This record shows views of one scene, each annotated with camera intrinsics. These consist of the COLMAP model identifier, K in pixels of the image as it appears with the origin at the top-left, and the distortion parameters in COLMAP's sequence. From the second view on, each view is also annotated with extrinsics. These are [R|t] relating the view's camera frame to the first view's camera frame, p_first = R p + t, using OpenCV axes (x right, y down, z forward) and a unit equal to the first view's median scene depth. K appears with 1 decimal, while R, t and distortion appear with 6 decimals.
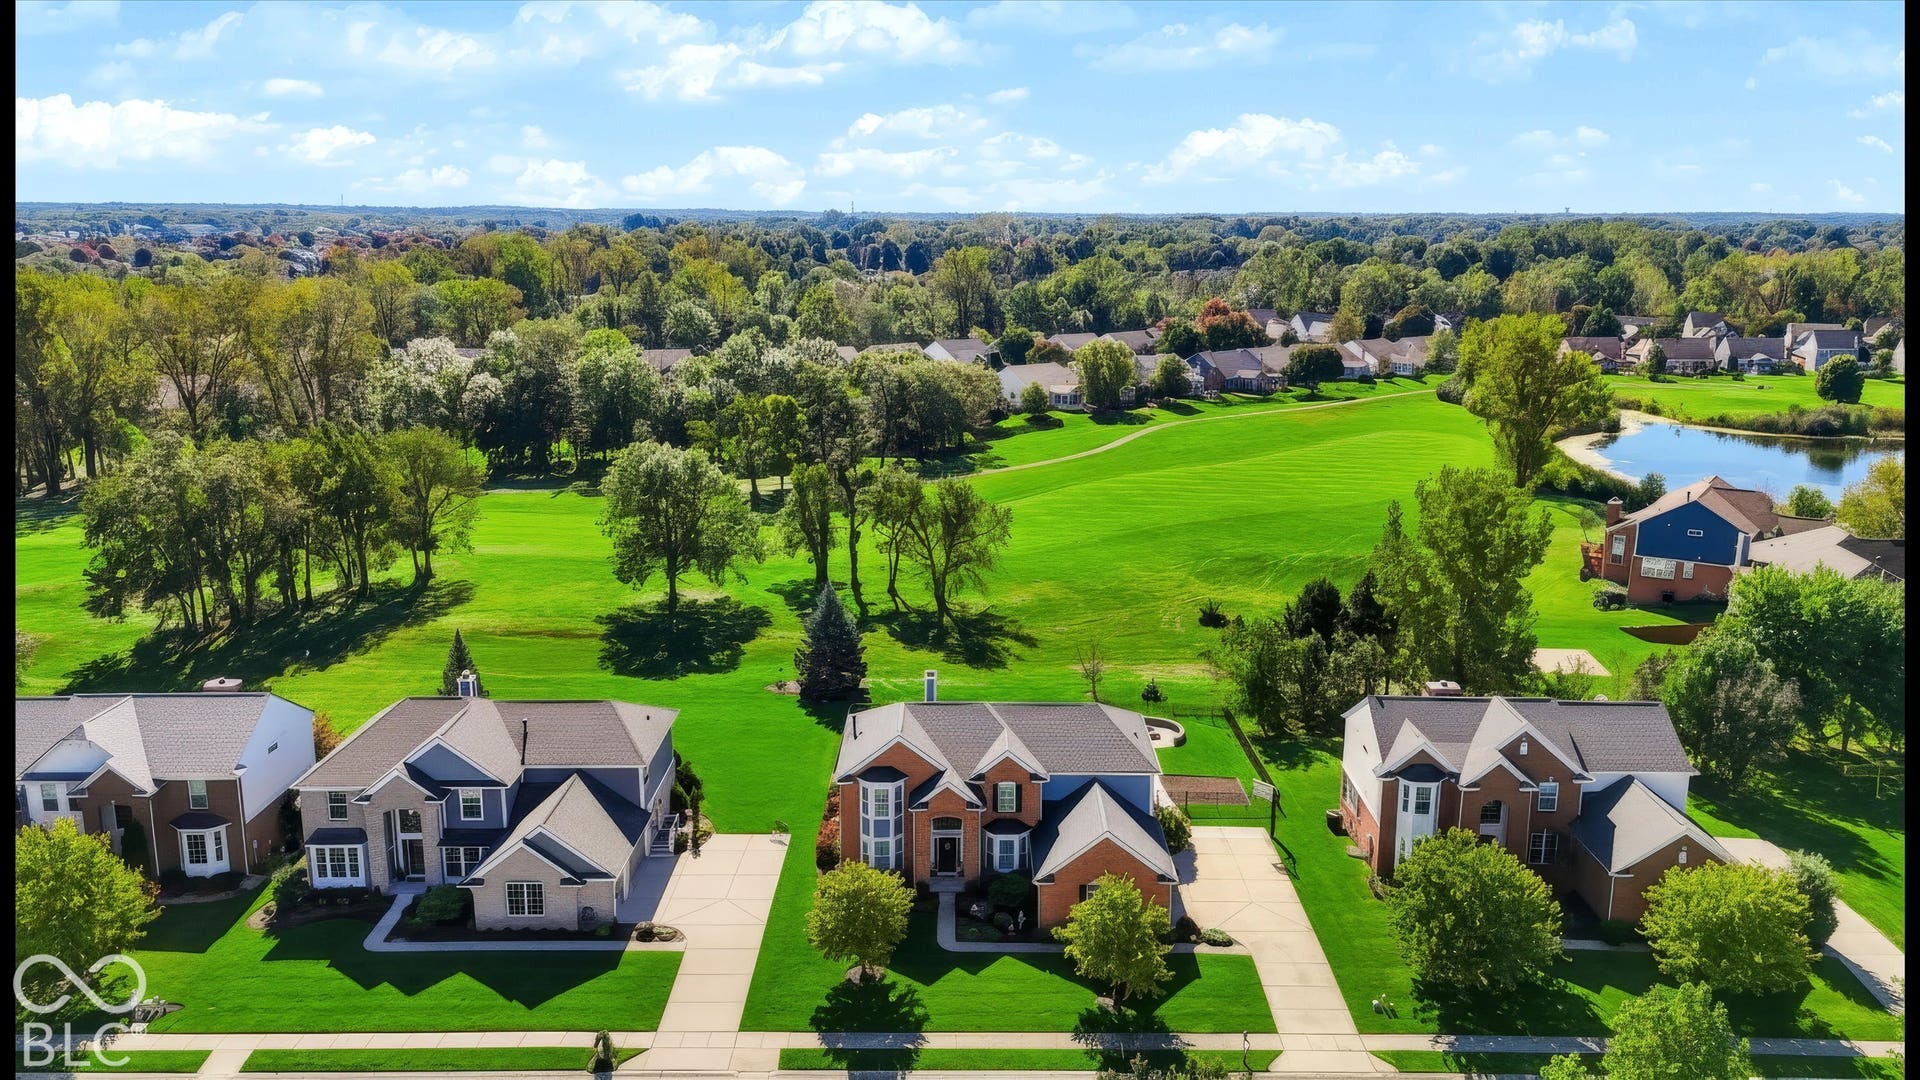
lens RADIAL K [[1293.6, 0, 960.0], [0, 1293.6, 540.0], [0, 0, 1]] dist [0.058675, 0.001090]
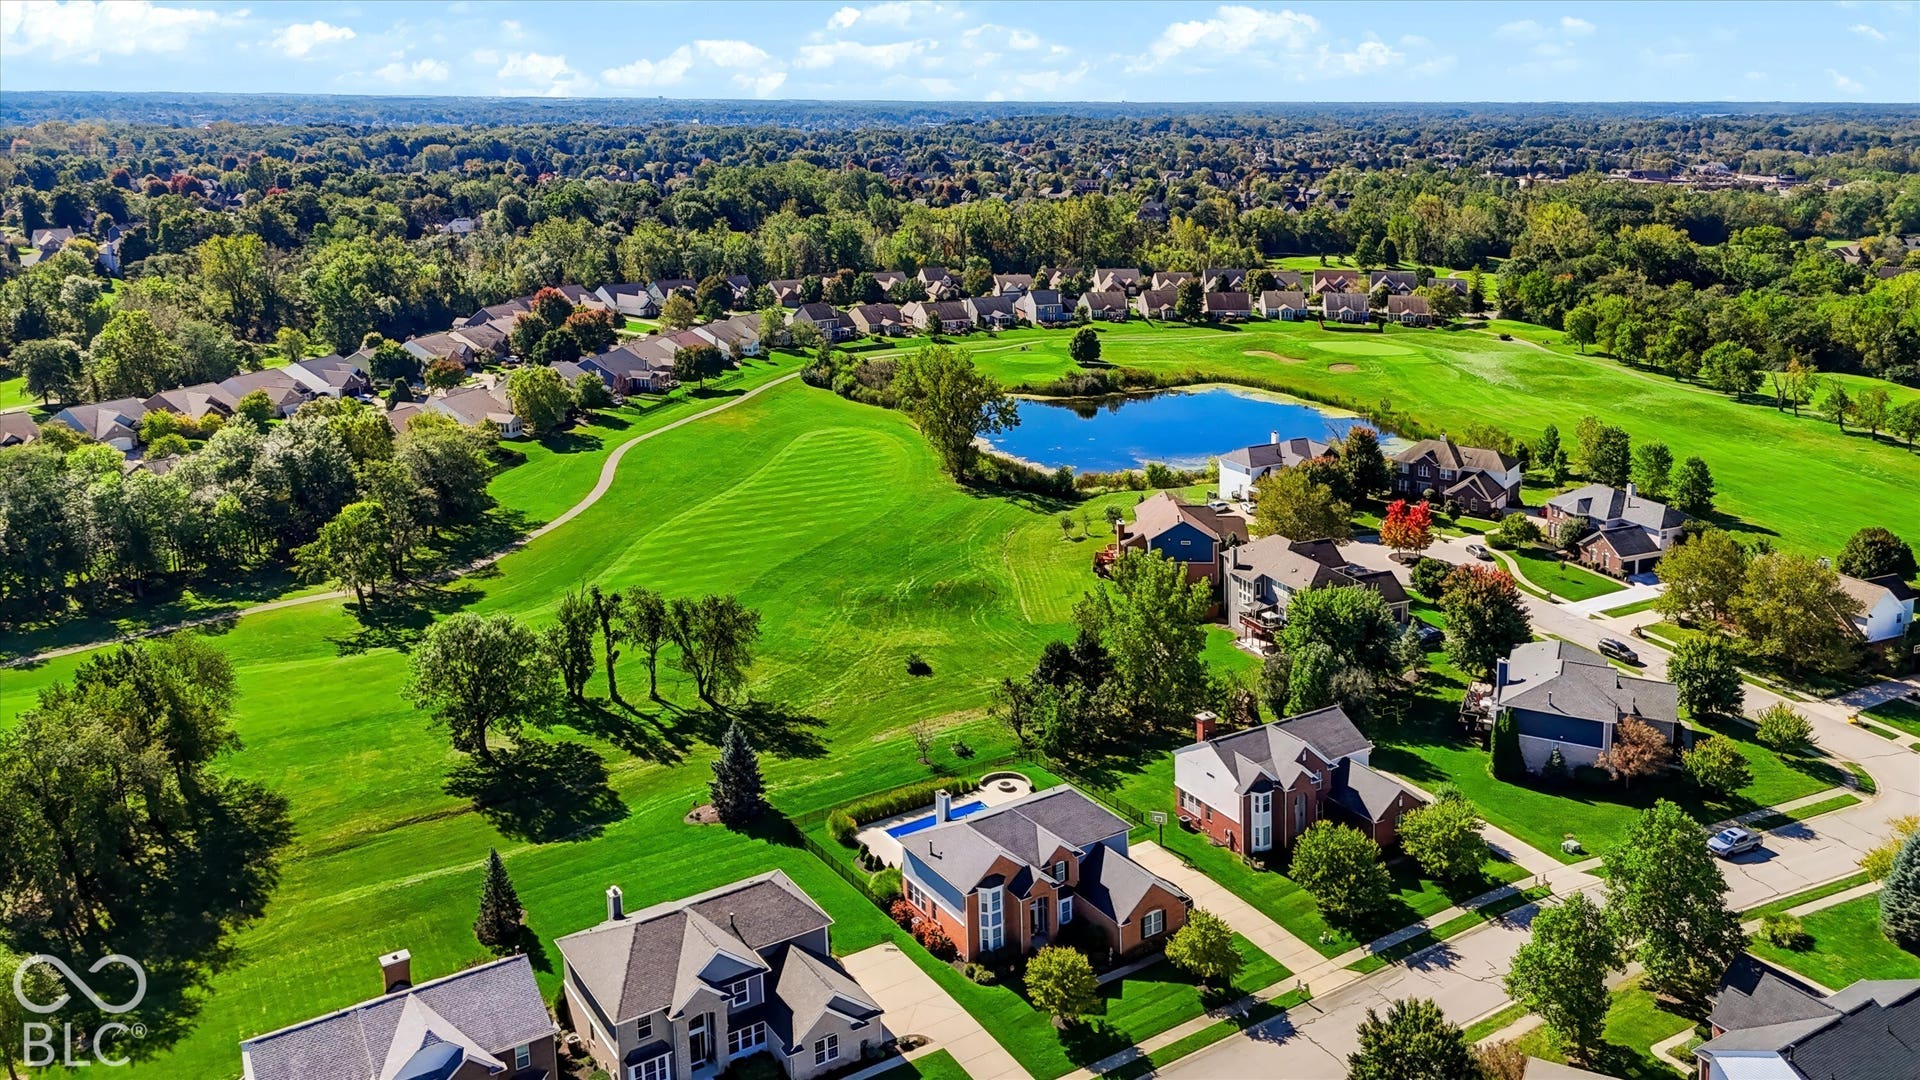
lens RADIAL K [[1293.6, 0, 960.0], [0, 1293.6, 540.0], [0, 0, 1]] dist [0.058675, 0.001090]
pose [[0.857023, -0.138178, 0.496405, -0.729572], [0.120796, 0.990404, 0.067137, -0.277964], [-0.500918, 0.002426, 0.865491, -0.186505]]
